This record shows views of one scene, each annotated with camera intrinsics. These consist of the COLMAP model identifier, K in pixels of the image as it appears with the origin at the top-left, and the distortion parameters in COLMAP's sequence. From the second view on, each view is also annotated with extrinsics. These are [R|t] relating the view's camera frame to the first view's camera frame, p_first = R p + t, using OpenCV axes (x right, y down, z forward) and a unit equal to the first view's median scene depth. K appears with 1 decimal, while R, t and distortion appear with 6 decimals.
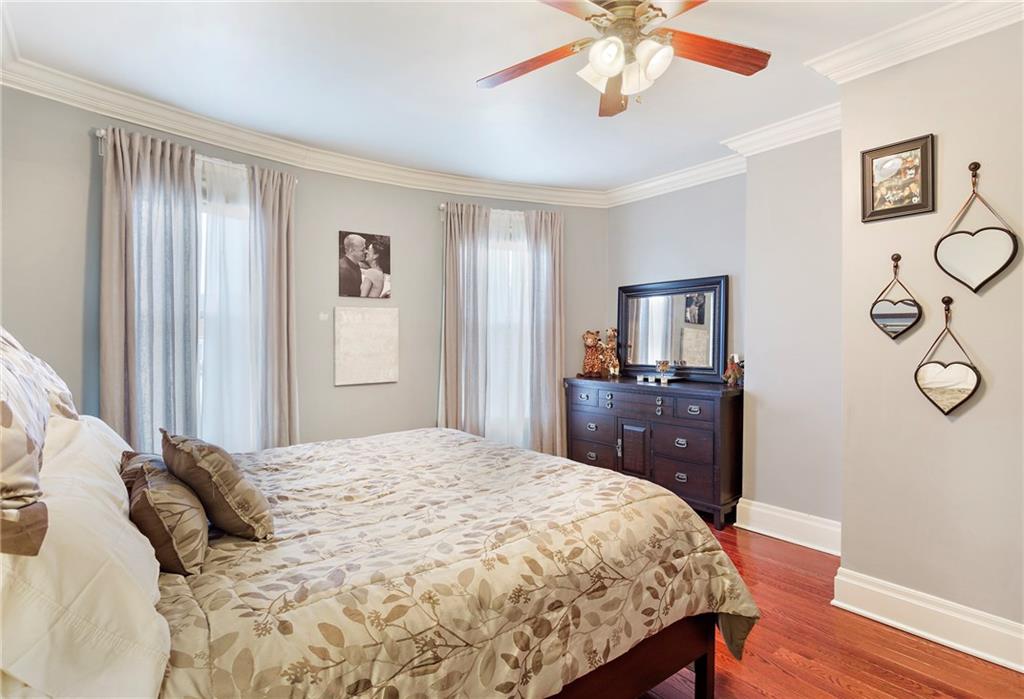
lens RADIAL K [[548.7, 0, 512.0], [0, 548.7, 349.5], [0, 0, 1]] dist [-0.000995, 0.000852]
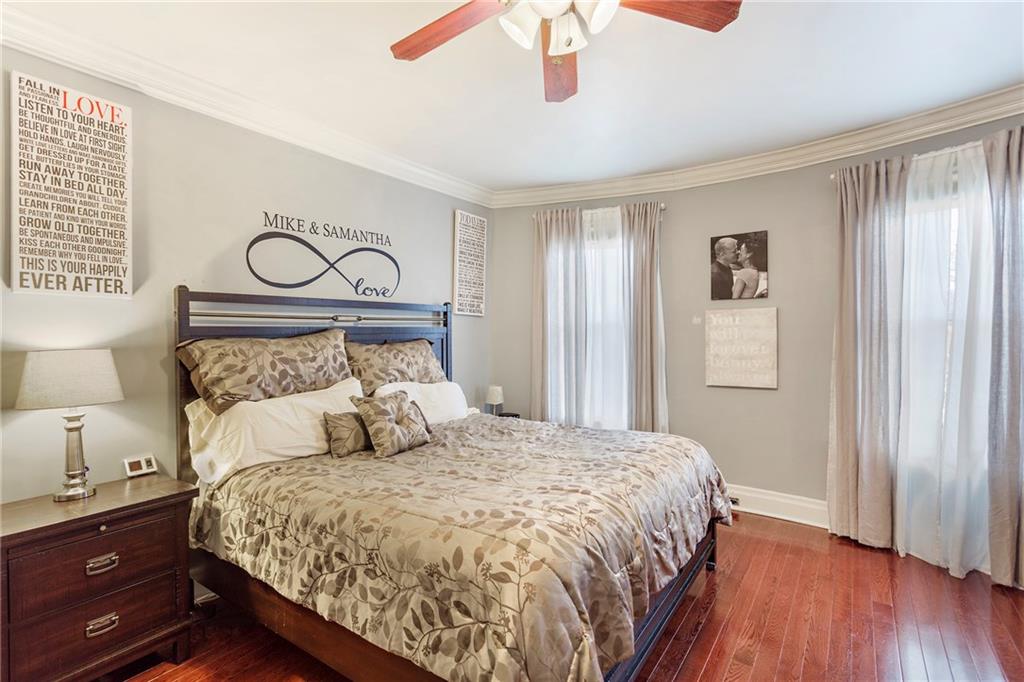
lens RADIAL K [[480.2, 0, 512.0], [0, 480.2, 341.0], [0, 0, 1]] dist [-0.001055, -0.000044]
pose [[0.282140, 0.007564, -0.959344, 0.454423], [-0.018674, 0.999823, 0.002391, -0.014957], [0.959192, 0.017240, 0.282231, 0.384331]]
